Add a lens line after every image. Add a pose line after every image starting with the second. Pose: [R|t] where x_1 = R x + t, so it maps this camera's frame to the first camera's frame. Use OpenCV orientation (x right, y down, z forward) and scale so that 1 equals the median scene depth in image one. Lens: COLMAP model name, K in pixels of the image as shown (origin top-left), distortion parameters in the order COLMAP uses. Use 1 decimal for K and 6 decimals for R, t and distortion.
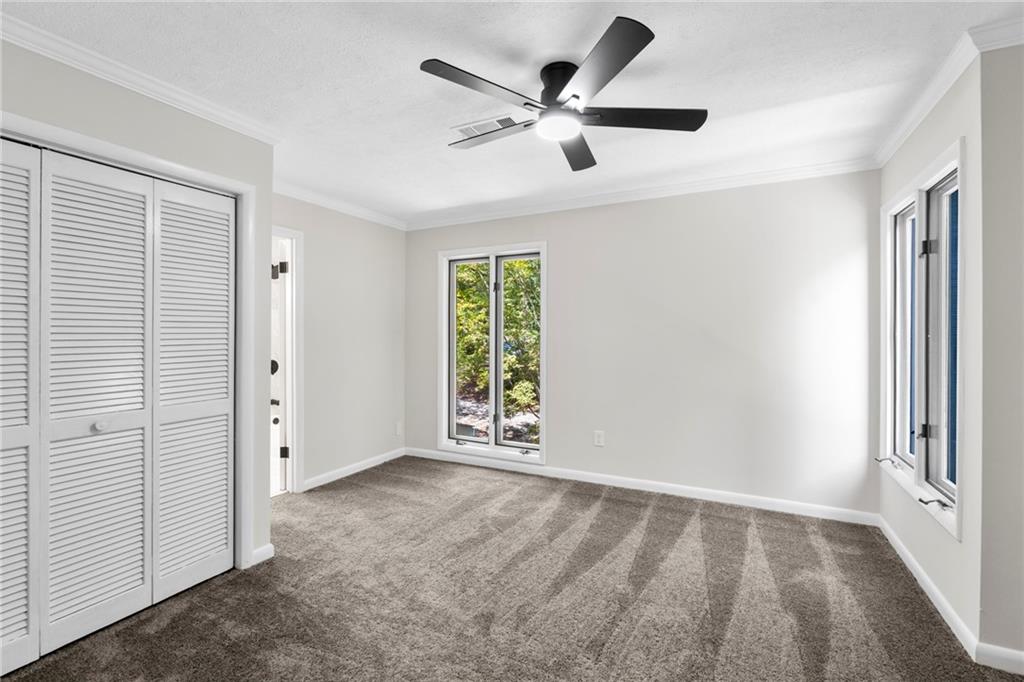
lens RADIAL K [[456.0, 0, 512.0], [0, 456.0, 341.0], [0, 0, 1]] dist [-0.004000, -0.000427]
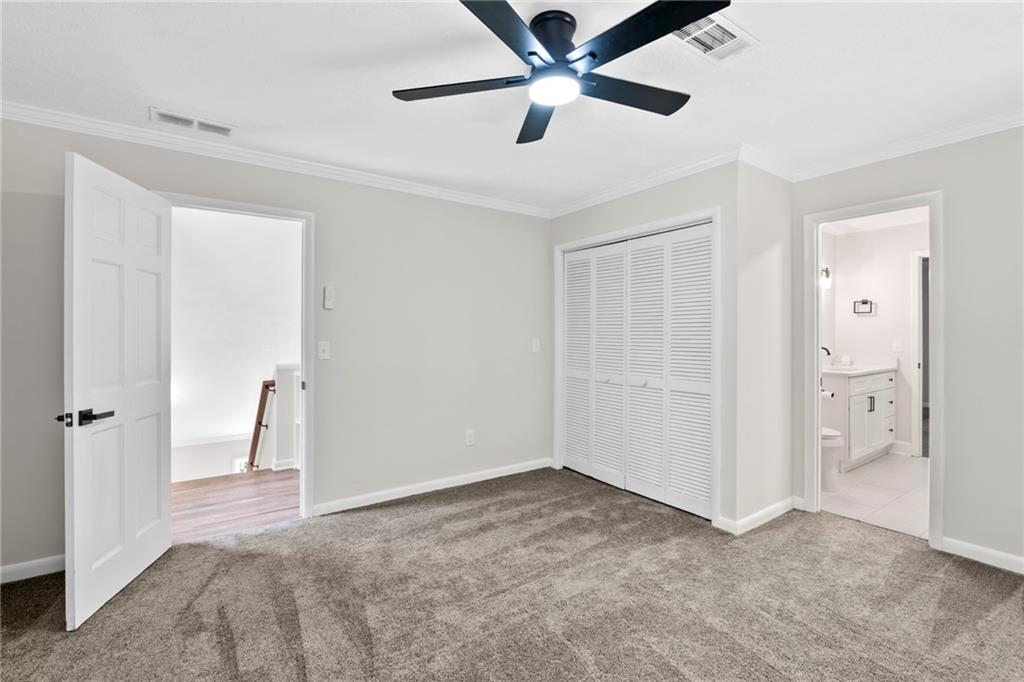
lens RADIAL K [[456.0, 0, 512.0], [0, 456.0, 341.0], [0, 0, 1]] dist [-0.004000, -0.000427]
pose [[-0.473643, 0.019278, -0.880506, 0.825009], [-0.009125, 0.999599, 0.026794, -0.015408], [0.880670, 0.020725, -0.473277, 1.256931]]
